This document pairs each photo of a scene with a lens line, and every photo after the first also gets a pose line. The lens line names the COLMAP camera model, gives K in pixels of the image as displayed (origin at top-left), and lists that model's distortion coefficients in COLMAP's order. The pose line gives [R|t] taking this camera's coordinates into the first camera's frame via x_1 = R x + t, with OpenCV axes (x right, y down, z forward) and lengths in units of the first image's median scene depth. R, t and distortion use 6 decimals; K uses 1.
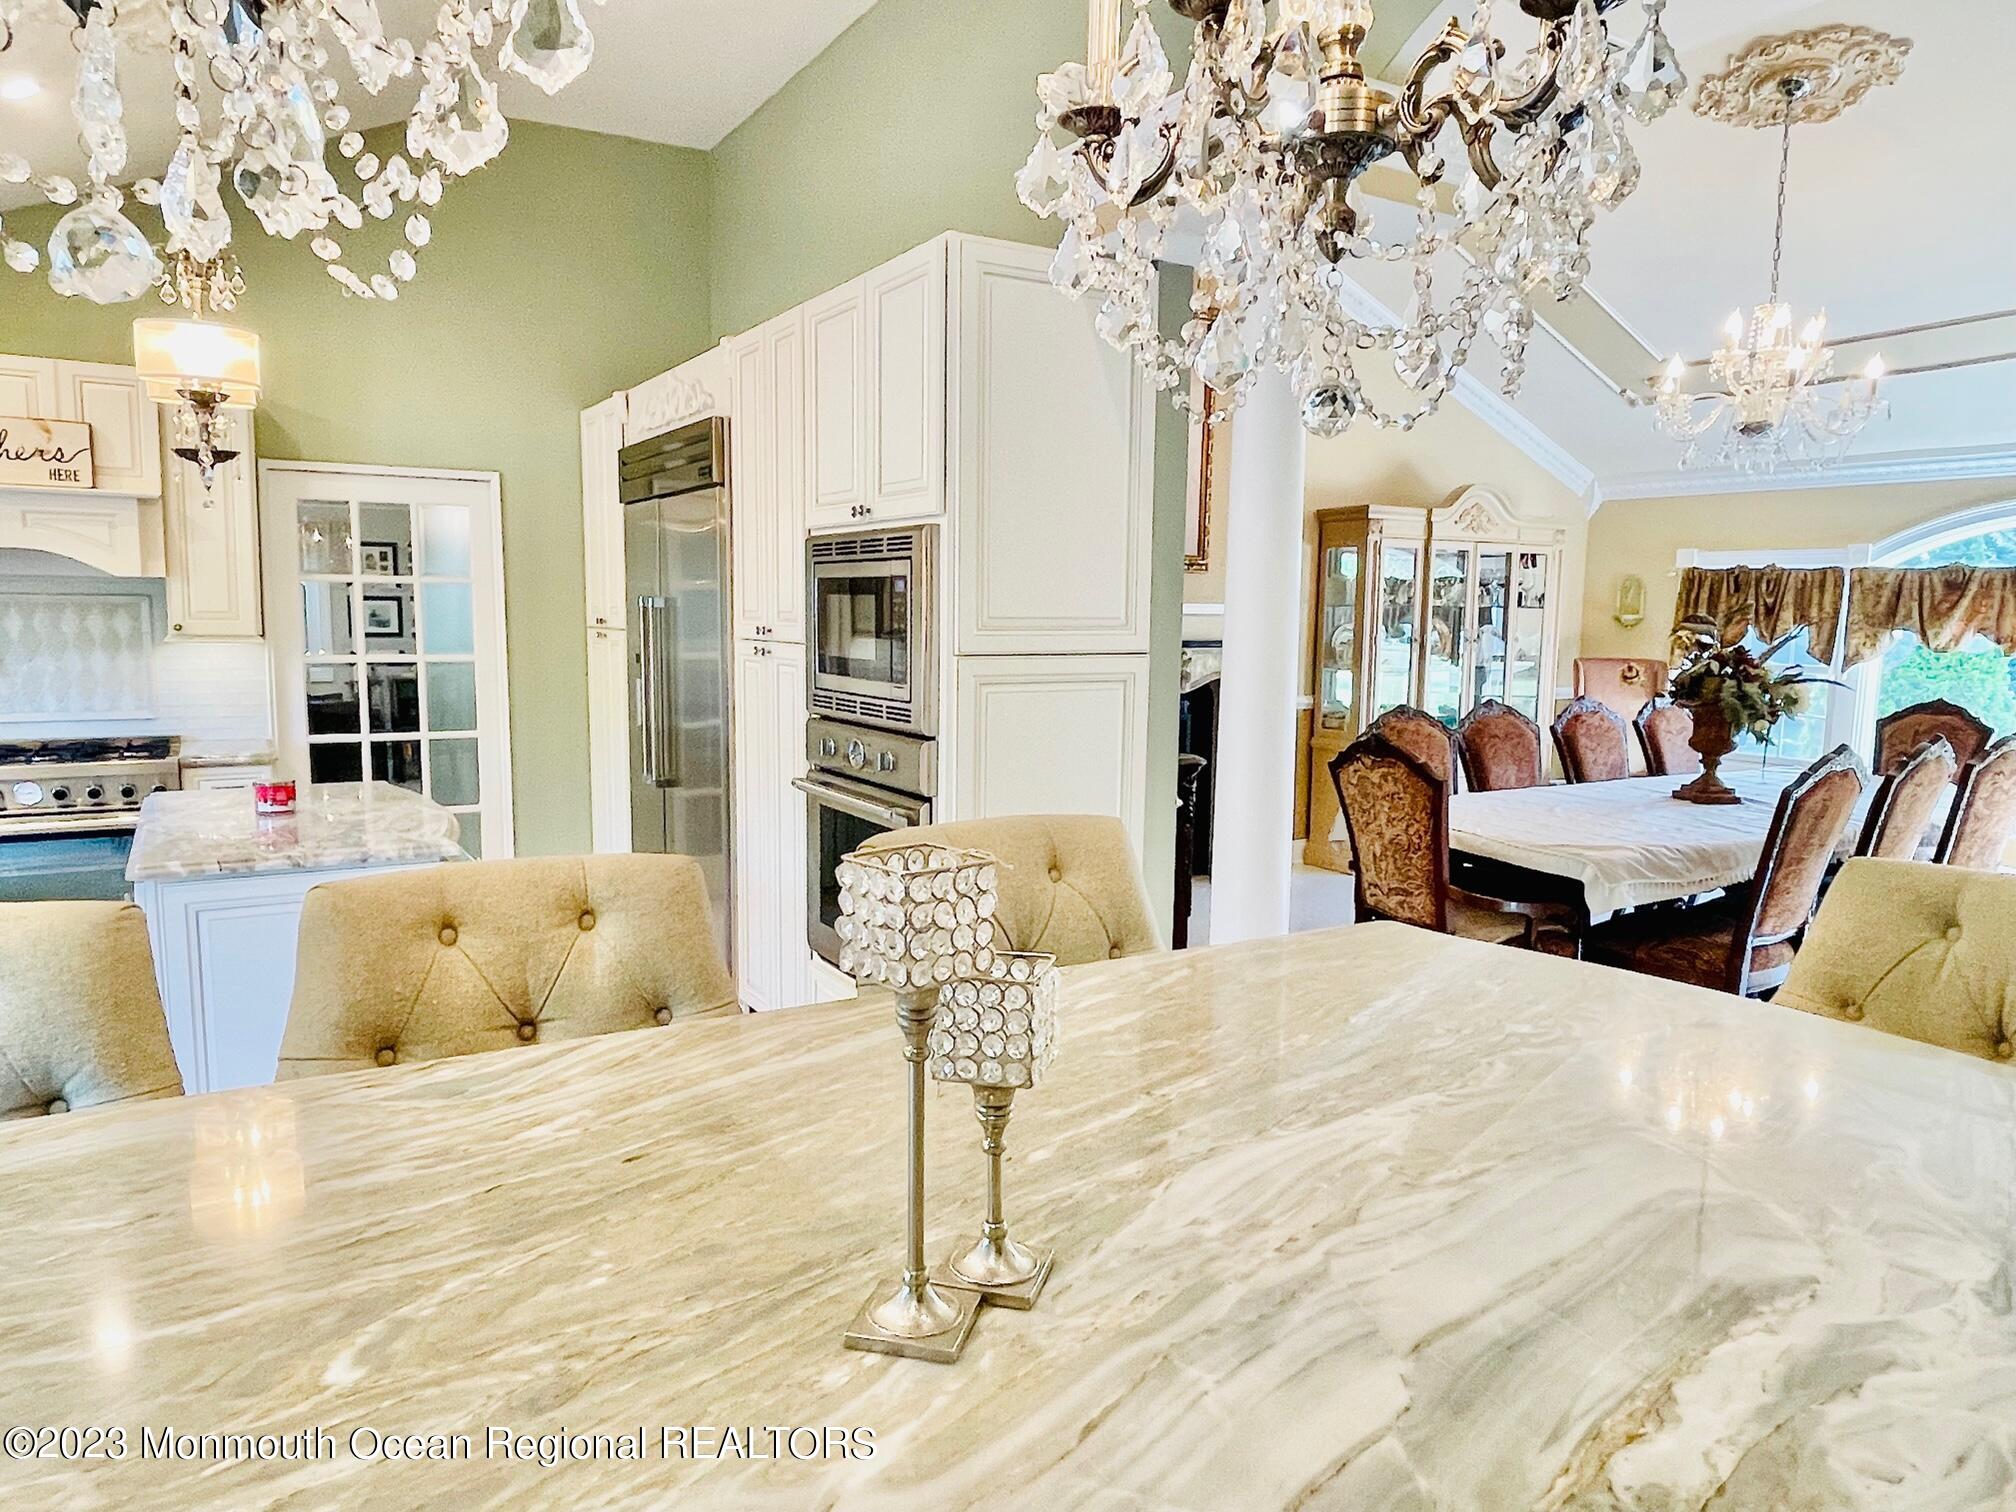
lens RADIAL K [[1312.2, 0, 977.7], [0, 1312.2, 770.0], [0, 0, 1]] dist [0.001454, -0.005385]
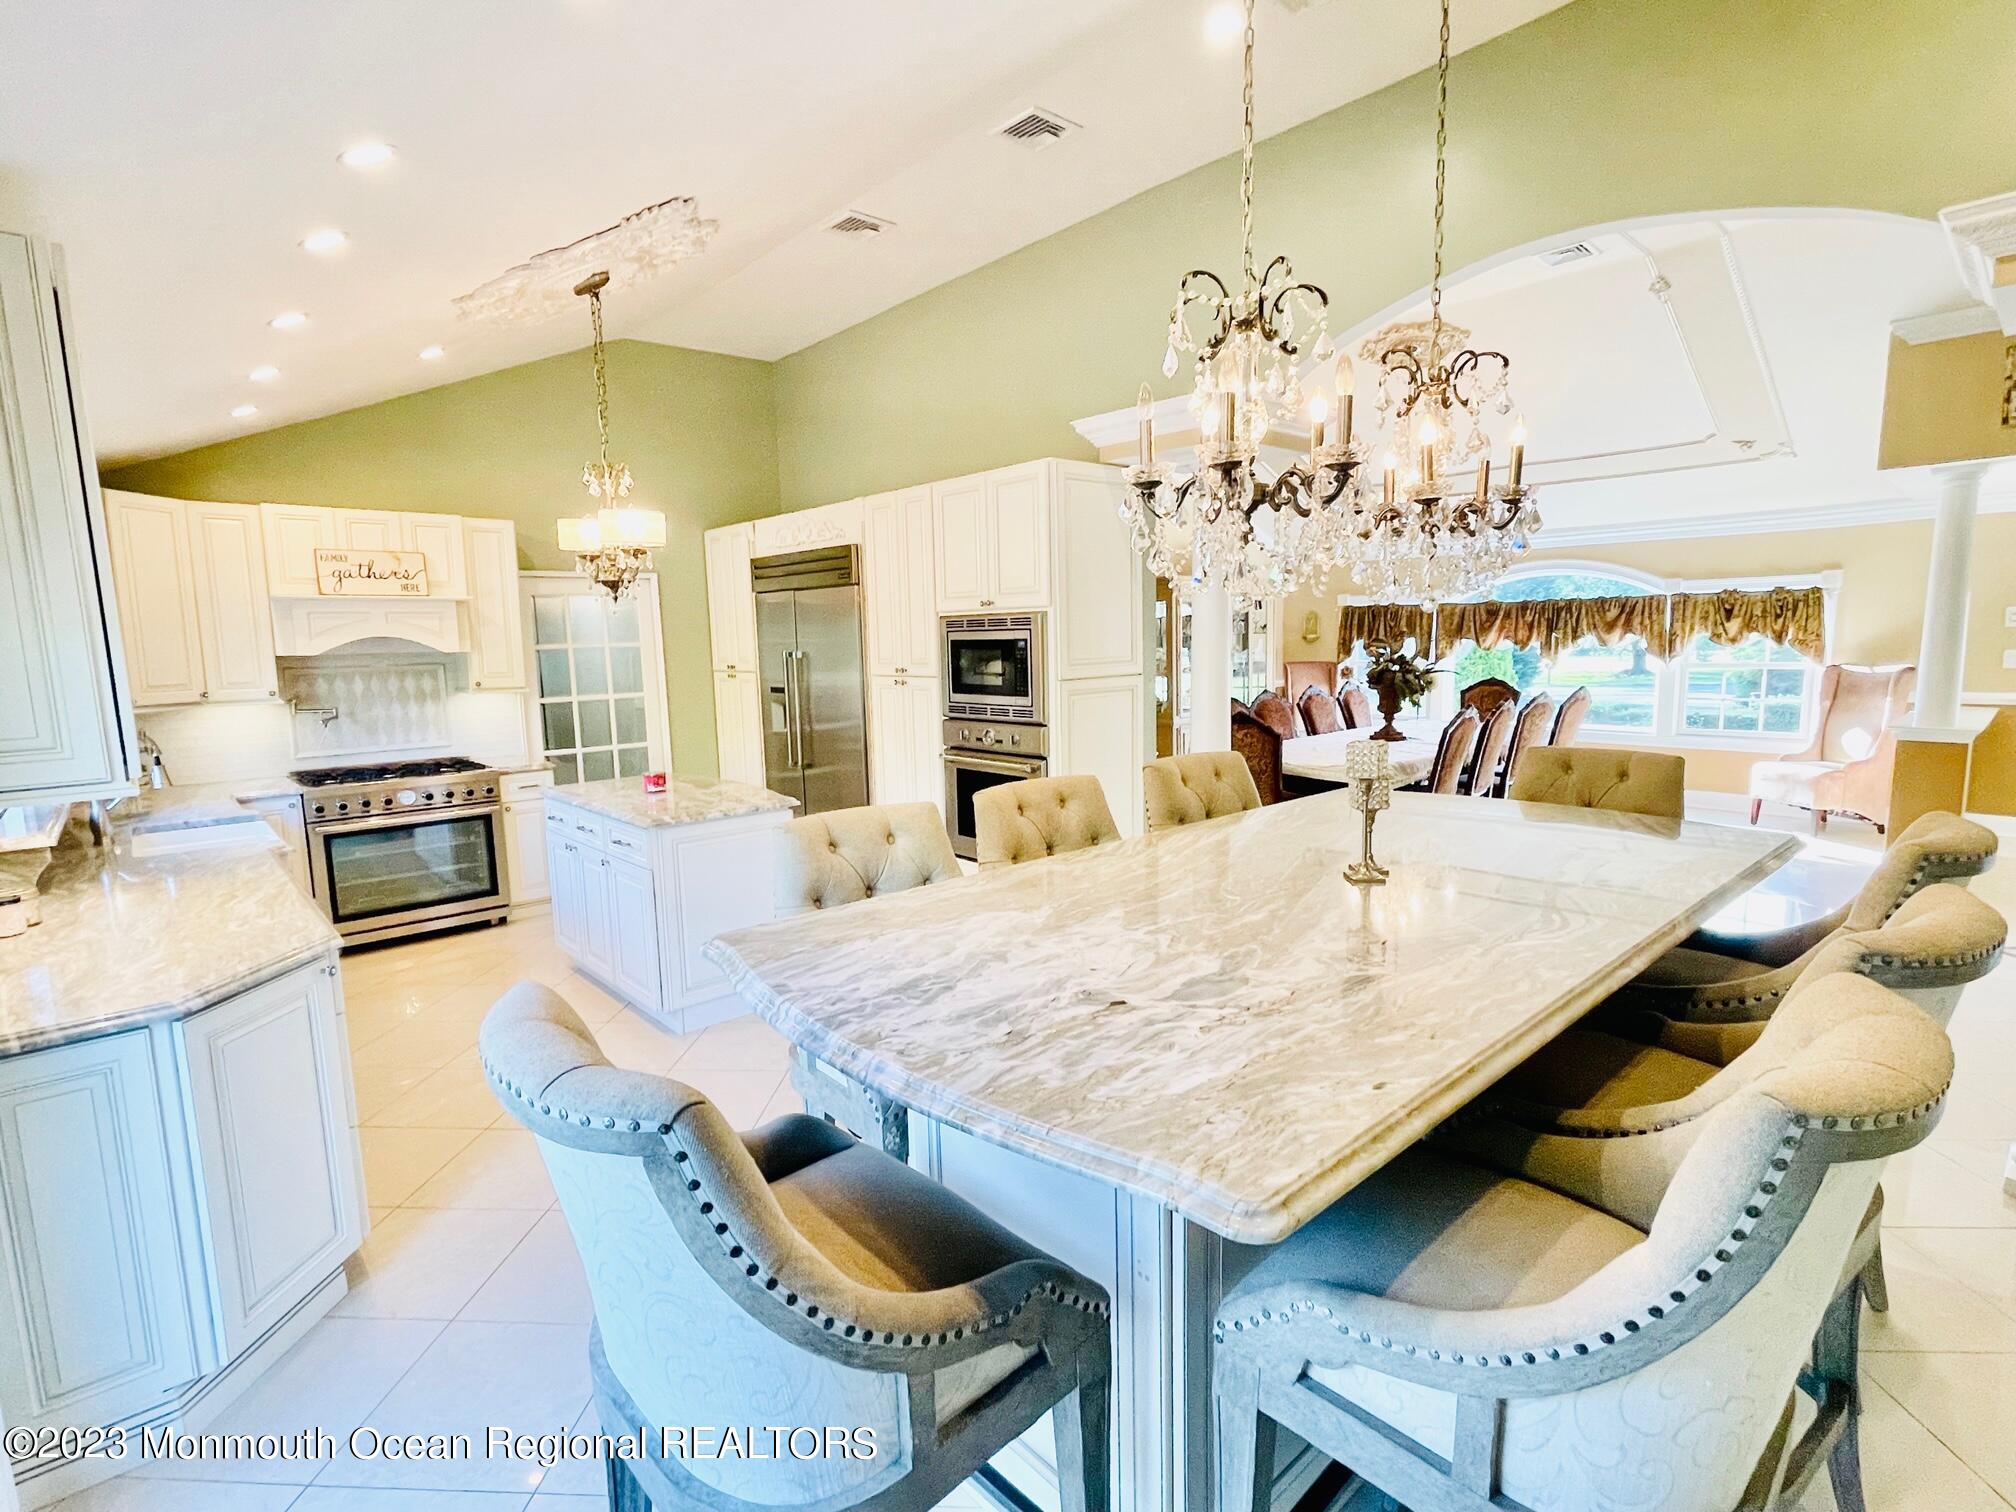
lens RADIAL K [[969.5, 0, 993.5], [0, 969.5, 758.4], [0, 0, 1]] dist [0.000072, 0.001895]
pose [[0.979890, -0.061762, 0.189740, -0.253858], [0.061050, 0.998089, 0.009598, 0.003396], [-0.189970, 0.002179, 0.981787, -0.230449]]
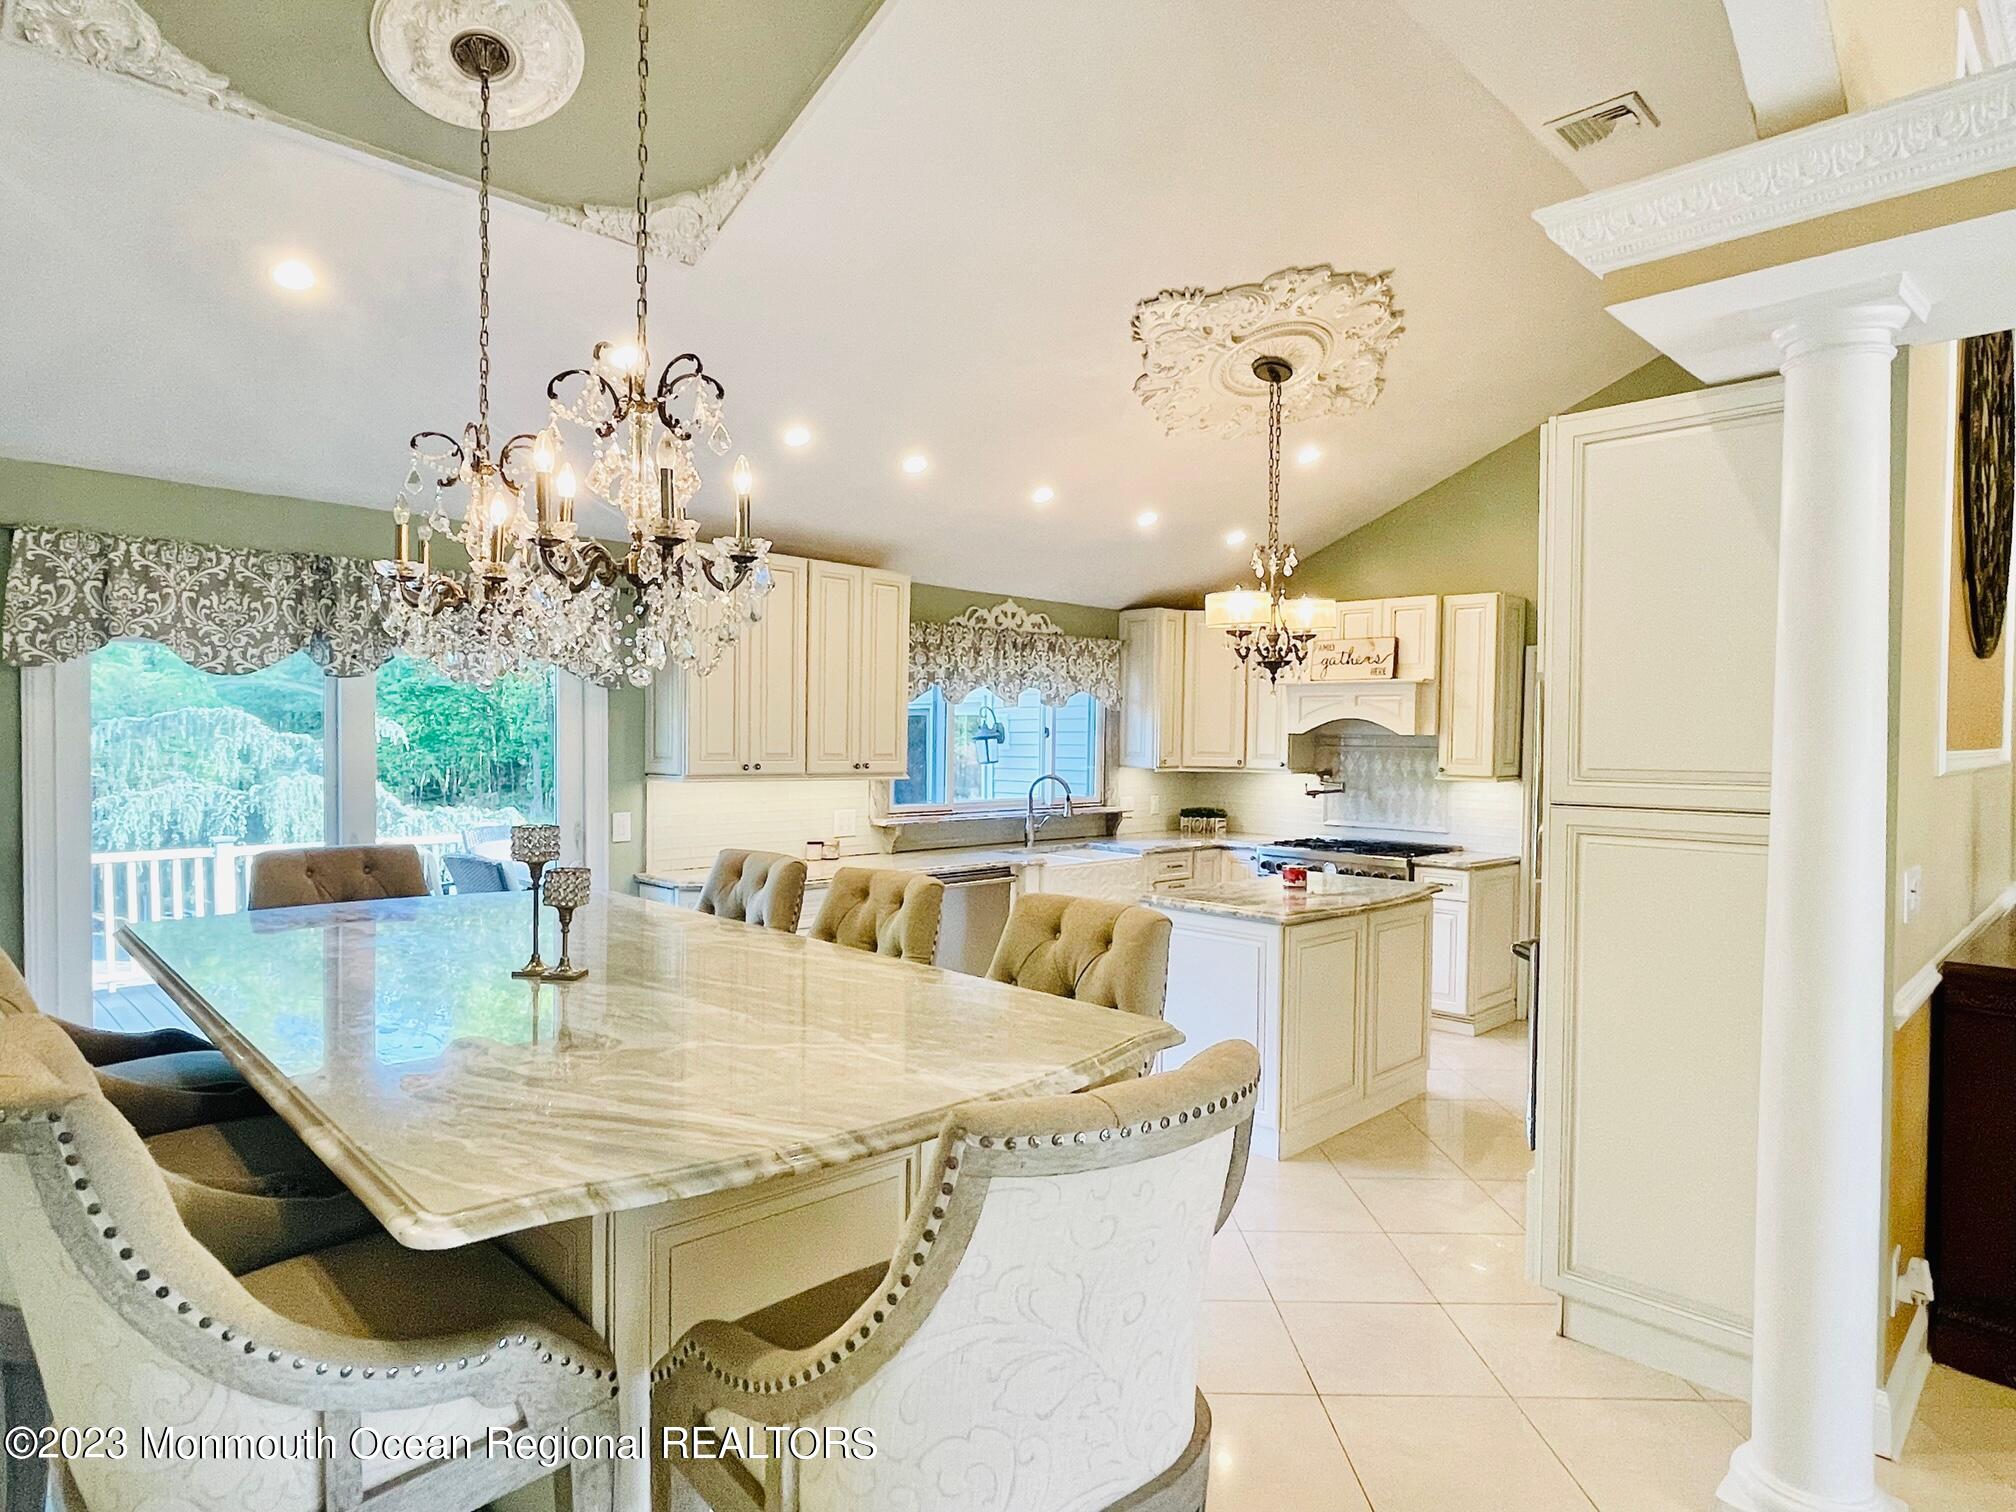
lens RADIAL K [[1145.6, 0, 986.4], [0, 1145.6, 756.9], [0, 0, 1]] dist [0.002679, 0.000191]
pose [[0.234067, 0.005695, -0.972204, 0.520118], [-0.124708, 0.991898, -0.024214, -0.030898], [0.964189, 0.126909, 0.232881, 0.235314]]
